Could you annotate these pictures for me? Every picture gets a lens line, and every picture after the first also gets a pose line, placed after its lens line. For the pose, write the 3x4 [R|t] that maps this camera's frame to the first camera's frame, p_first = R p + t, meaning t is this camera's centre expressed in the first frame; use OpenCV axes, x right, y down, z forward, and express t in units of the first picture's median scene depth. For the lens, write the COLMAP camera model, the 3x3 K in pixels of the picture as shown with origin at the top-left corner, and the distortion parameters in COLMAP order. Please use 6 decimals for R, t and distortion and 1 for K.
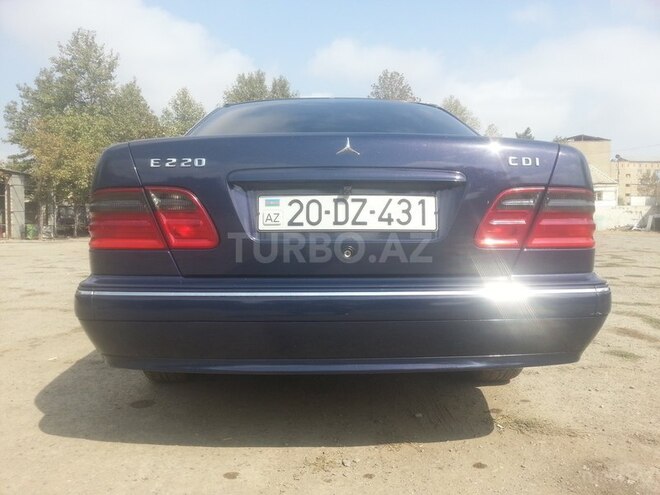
lens RADIAL K [[541.8, 0, 332.0], [0, 541.8, 247.7], [0, 0, 1]] dist [0.002037, -0.028013]
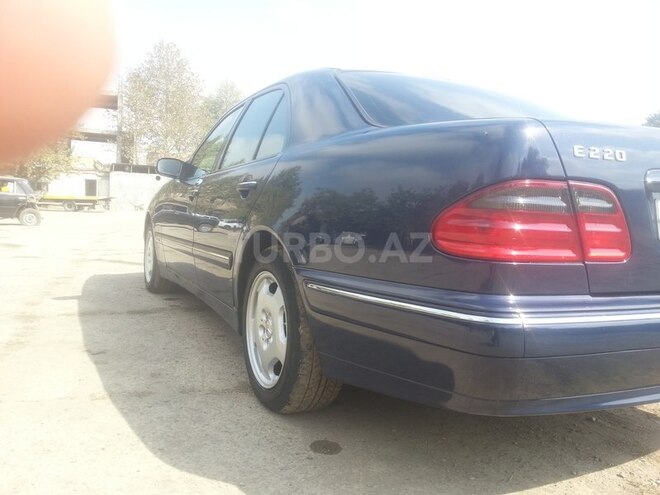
lens RADIAL K [[541.8, 0, 329.4], [0, 541.8, 246.9], [0, 0, 1]] dist [0.002037, -0.028013]
pose [[0.906965, 0.011279, 0.421055, -0.490944], [-0.025584, 0.999271, 0.028342, -0.015586], [-0.420428, -0.036477, 0.906592, 0.220386]]
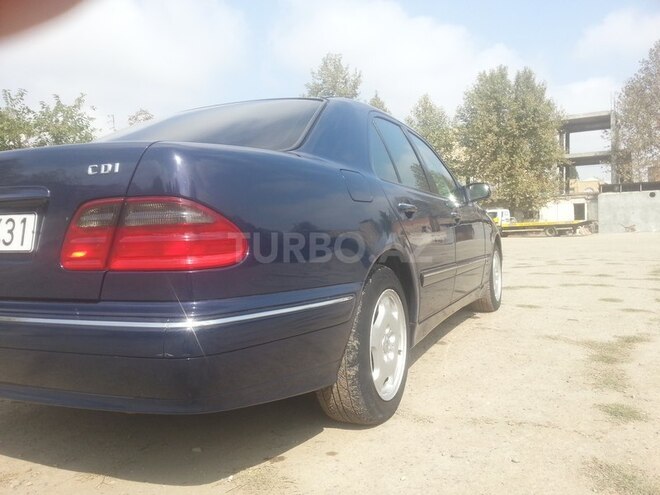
lens RADIAL K [[541.8, 0, 331.4], [0, 541.8, 250.8], [0, 0, 1]] dist [0.002037, -0.028013]
pose [[0.886580, -0.007778, -0.462511, 0.511035], [0.007984, 0.999967, -0.001513, -0.012699], [0.462507, -0.002351, 0.886612, 0.198855]]
